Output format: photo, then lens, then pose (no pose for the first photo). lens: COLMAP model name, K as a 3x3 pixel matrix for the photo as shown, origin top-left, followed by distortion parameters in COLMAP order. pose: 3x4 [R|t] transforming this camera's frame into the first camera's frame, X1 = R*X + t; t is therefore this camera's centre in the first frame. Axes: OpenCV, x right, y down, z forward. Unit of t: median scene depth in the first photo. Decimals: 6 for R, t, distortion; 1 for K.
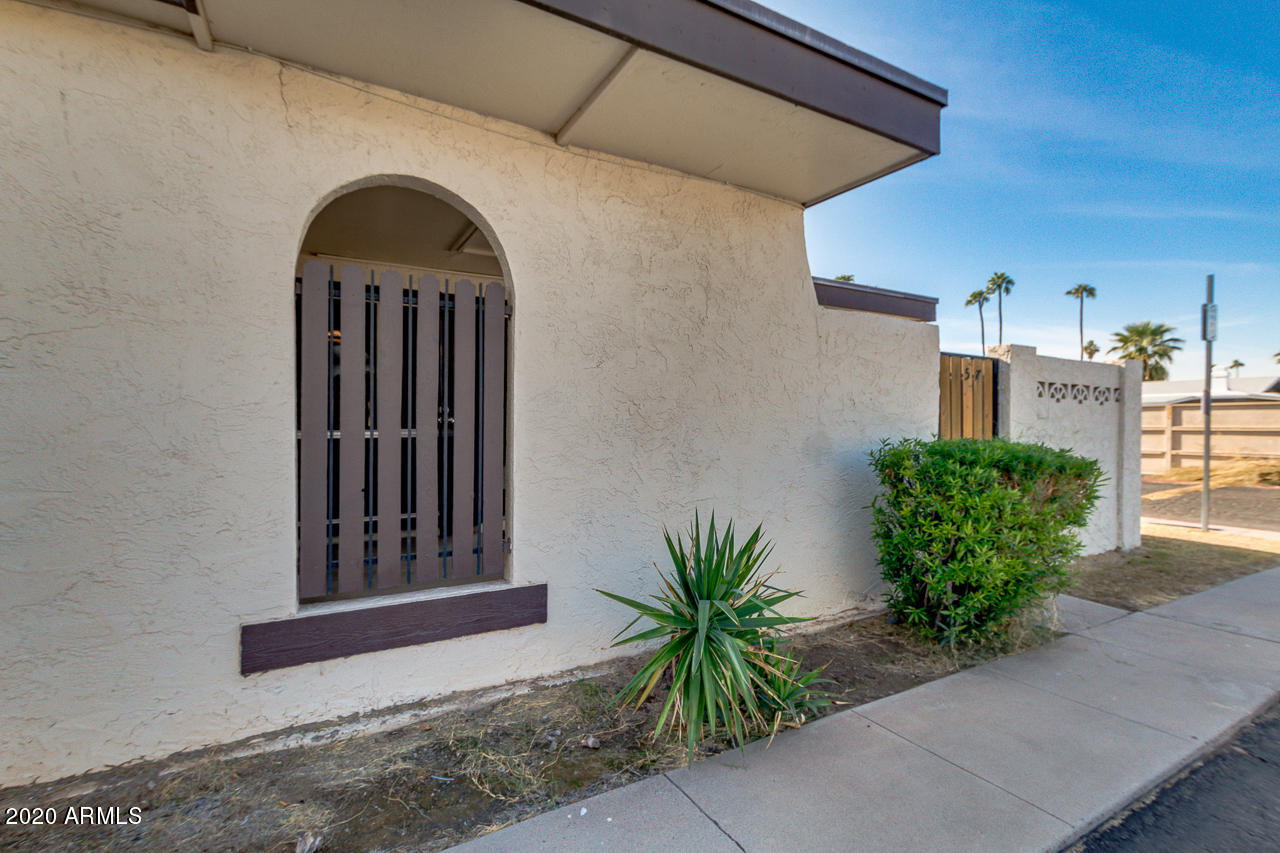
lens RADIAL K [[631.2, 0, 631.5], [0, 631.2, 430.6], [0, 0, 1]] dist [0.000511, -0.001622]
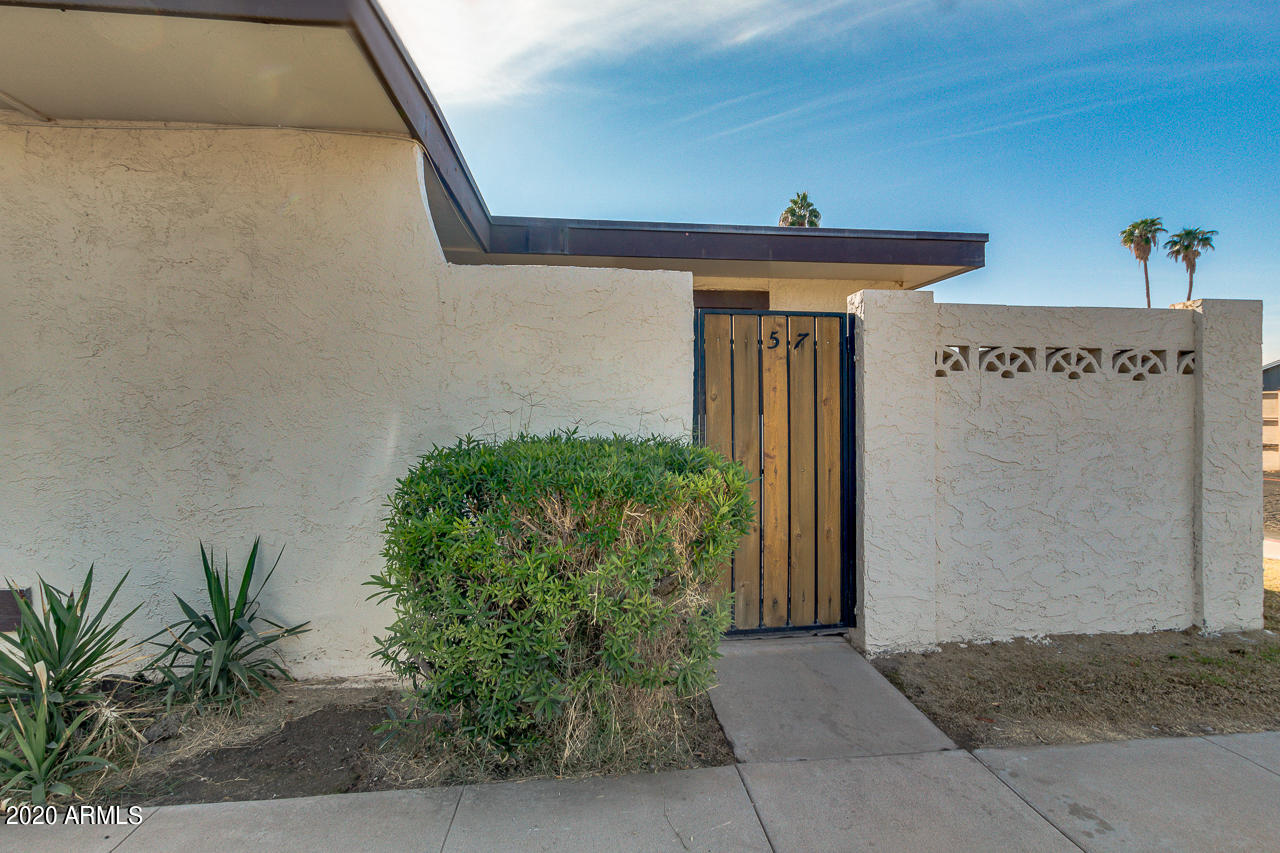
lens RADIAL K [[631.2, 0, 645.4], [0, 631.2, 419.1], [0, 0, 1]] dist [0.000511, -0.001622]
pose [[0.909085, -0.004981, -0.416580, 0.981002], [0.002182, 0.999972, -0.007196, -0.001230], [0.416604, 0.005633, 0.909070, 0.474933]]
